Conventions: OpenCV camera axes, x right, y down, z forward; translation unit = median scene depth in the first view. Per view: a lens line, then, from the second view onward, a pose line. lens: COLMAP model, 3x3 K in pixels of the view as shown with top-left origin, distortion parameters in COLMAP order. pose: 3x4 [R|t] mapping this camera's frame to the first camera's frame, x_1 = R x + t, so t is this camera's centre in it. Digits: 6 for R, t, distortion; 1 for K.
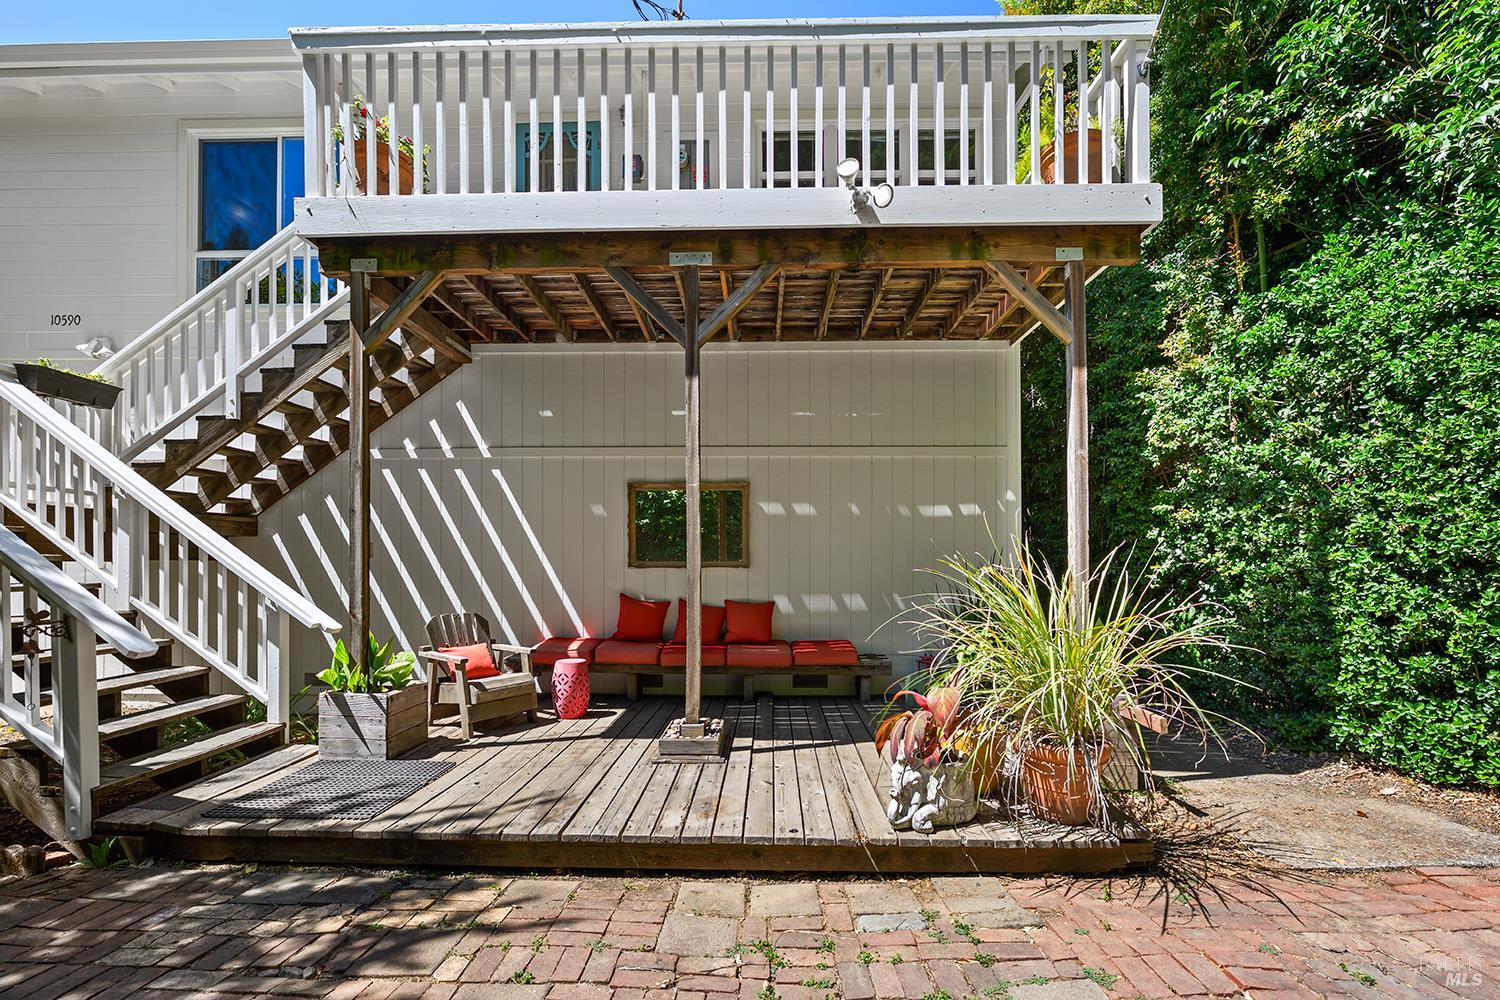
lens RADIAL K [[613.3, 0, 750.7], [0, 613.3, 569.7], [0, 0, 1]] dist [-0.002429, -0.000541]
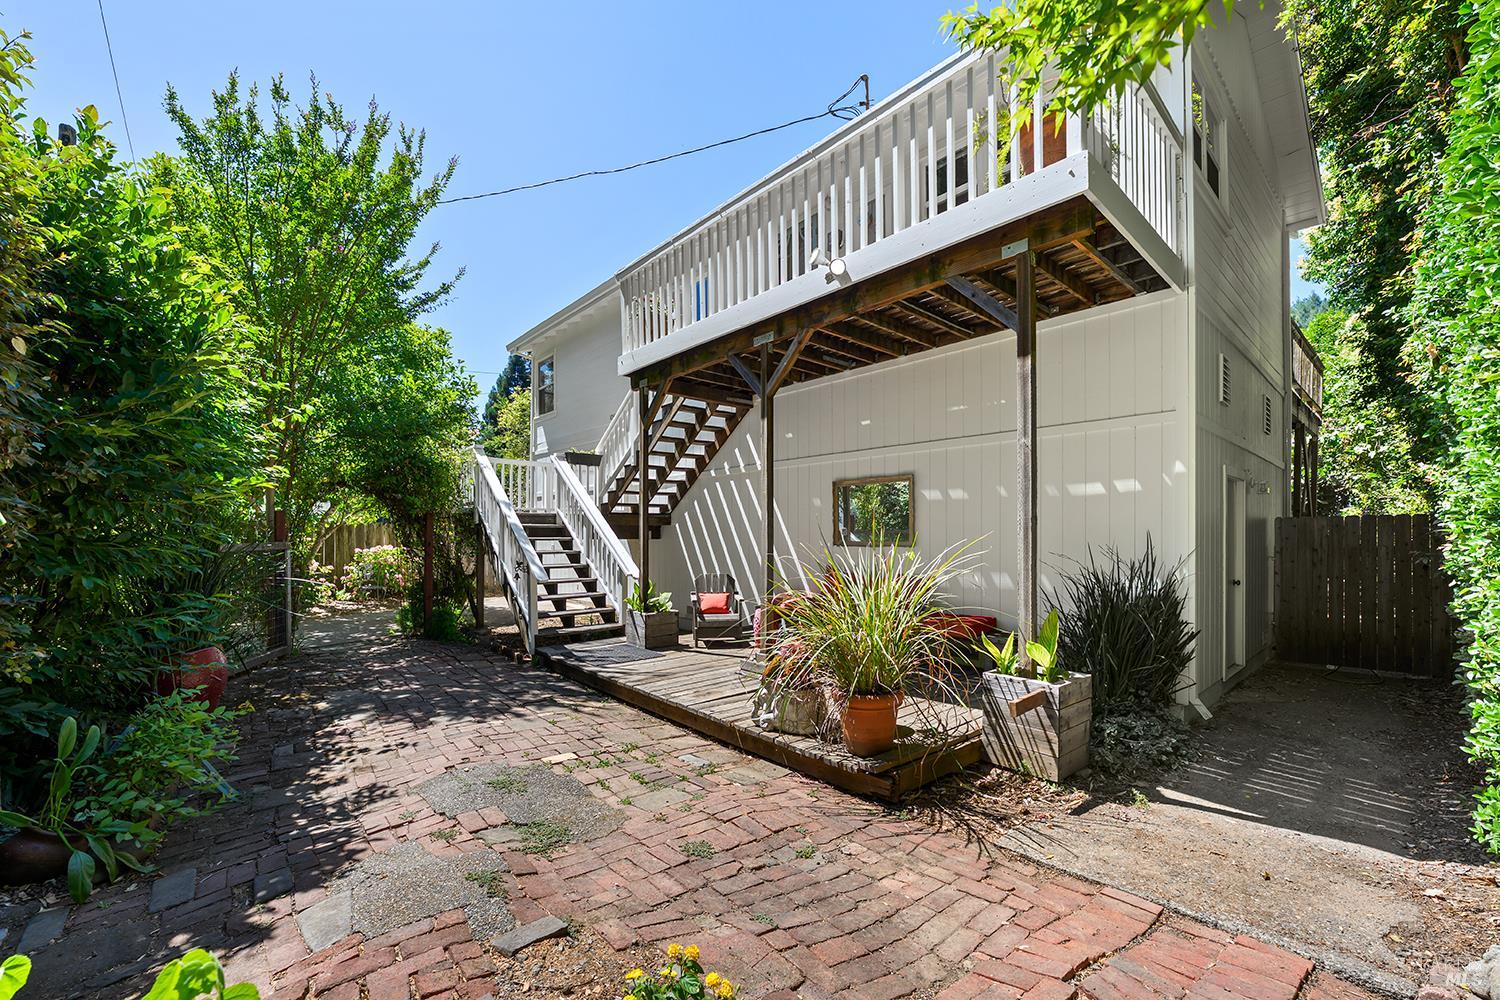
lens RADIAL K [[605.4, 0, 752.7], [0, 605.4, 543.6], [0, 0, 1]] dist [-0.001902, -0.000167]
pose [[0.679426, 0.009894, -0.733677, 0.787016], [-0.005533, 0.999950, 0.008361, -0.021324], [0.733723, -0.001622, 0.679447, -0.011076]]
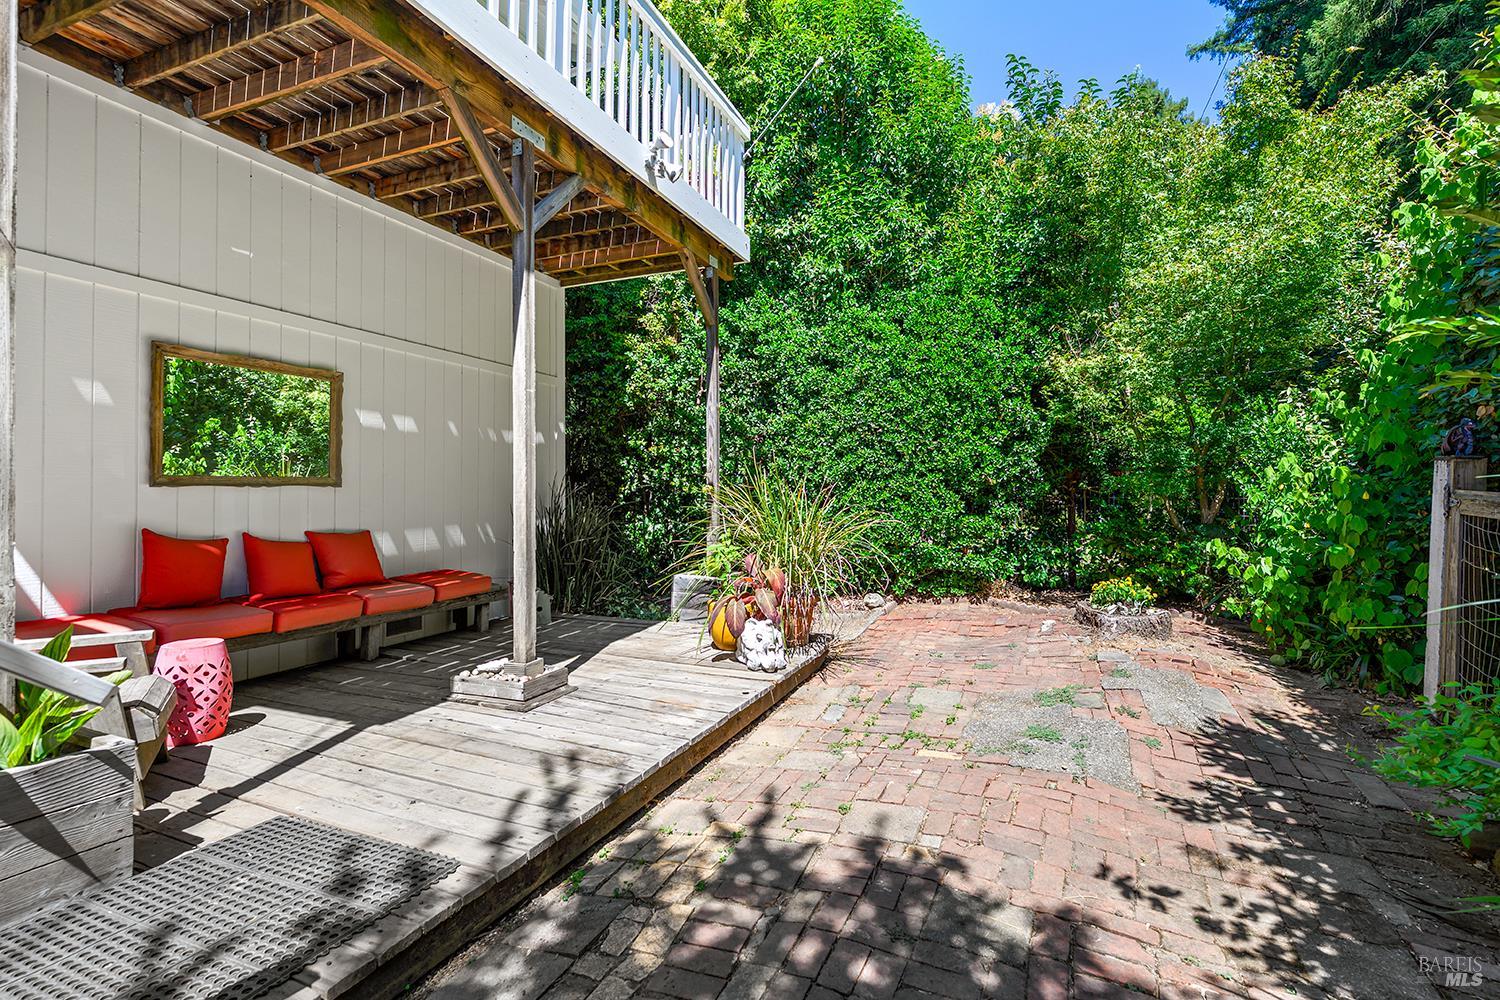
lens RADIAL K [[691.5, 0, 750.0], [0, 691.5, 500.0], [0, 0, 1]] dist [-0.001768, -0.000036]
pose [[0.371346, -0.011844, 0.928419, -0.745405], [0.004741, 0.999930, 0.010860, 0.007414], [-0.928482, 0.000369, 0.371376, 0.278032]]
